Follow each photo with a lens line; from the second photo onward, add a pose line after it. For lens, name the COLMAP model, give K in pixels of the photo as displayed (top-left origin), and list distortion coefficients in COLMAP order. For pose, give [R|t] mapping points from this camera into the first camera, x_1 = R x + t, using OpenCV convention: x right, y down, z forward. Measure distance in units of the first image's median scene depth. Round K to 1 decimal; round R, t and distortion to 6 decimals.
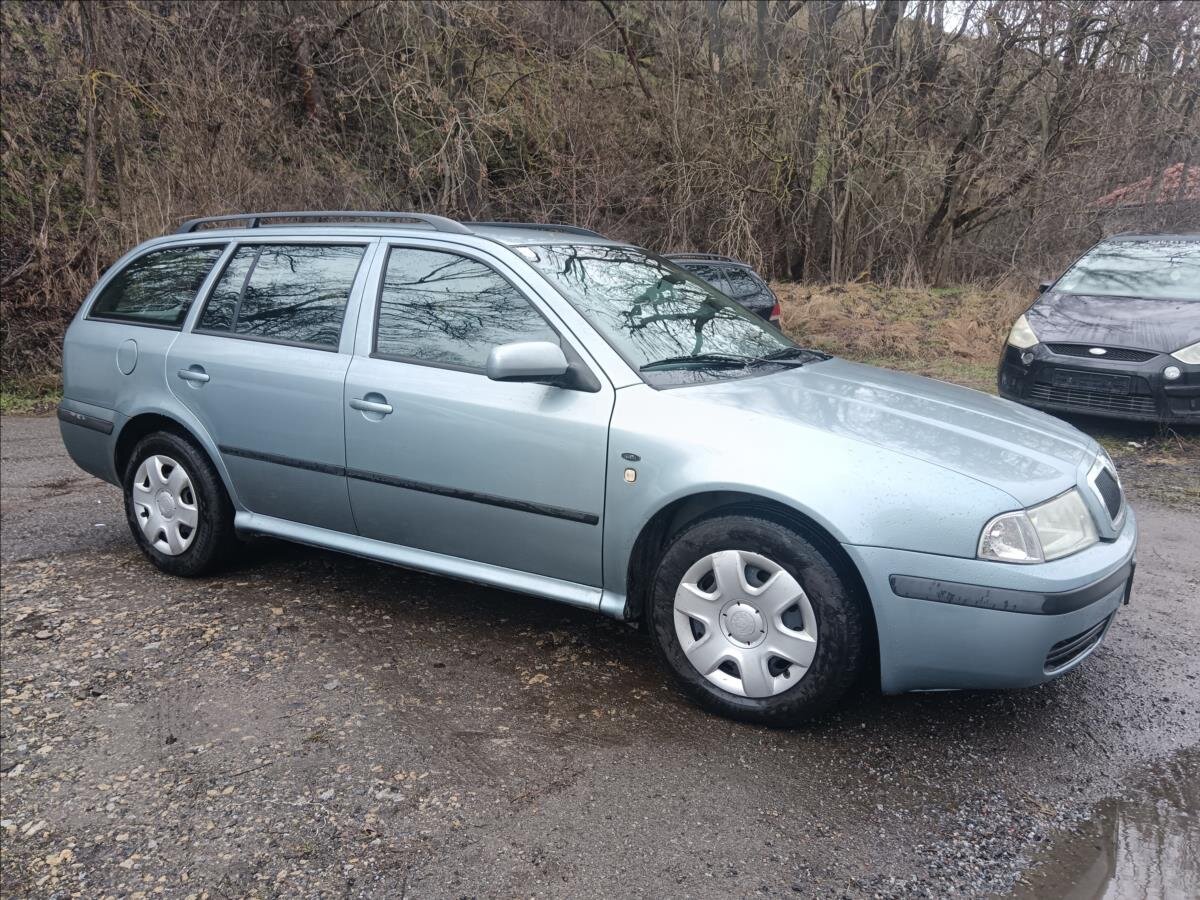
lens RADIAL K [[935.3, 0, 598.9], [0, 935.3, 450.0], [0, 0, 1]] dist [0.002002, -0.007205]
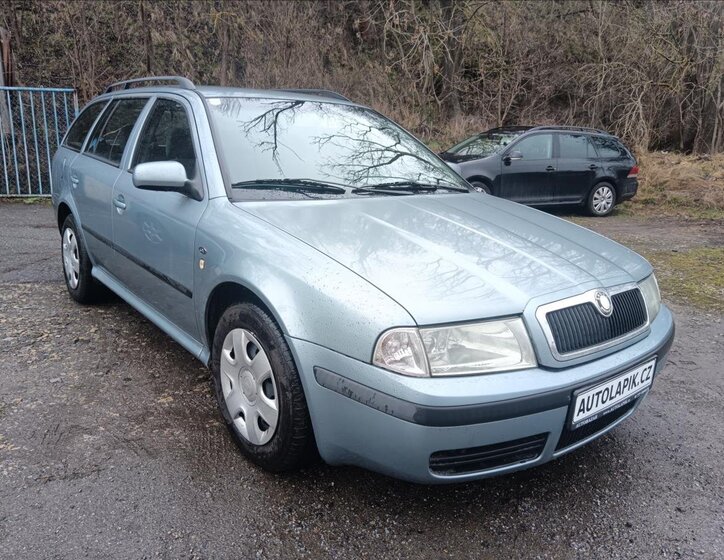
lens RADIAL K [[581.1, 0, 362.0], [0, 581.1, 280.0], [0, 0, 1]] dist [0.004955, -0.006347]
pose [[0.935667, 0.111632, -0.334762, 0.510252], [-0.096278, 0.993411, 0.062170, -0.022960], [0.339496, -0.025940, 0.940250, 0.278096]]
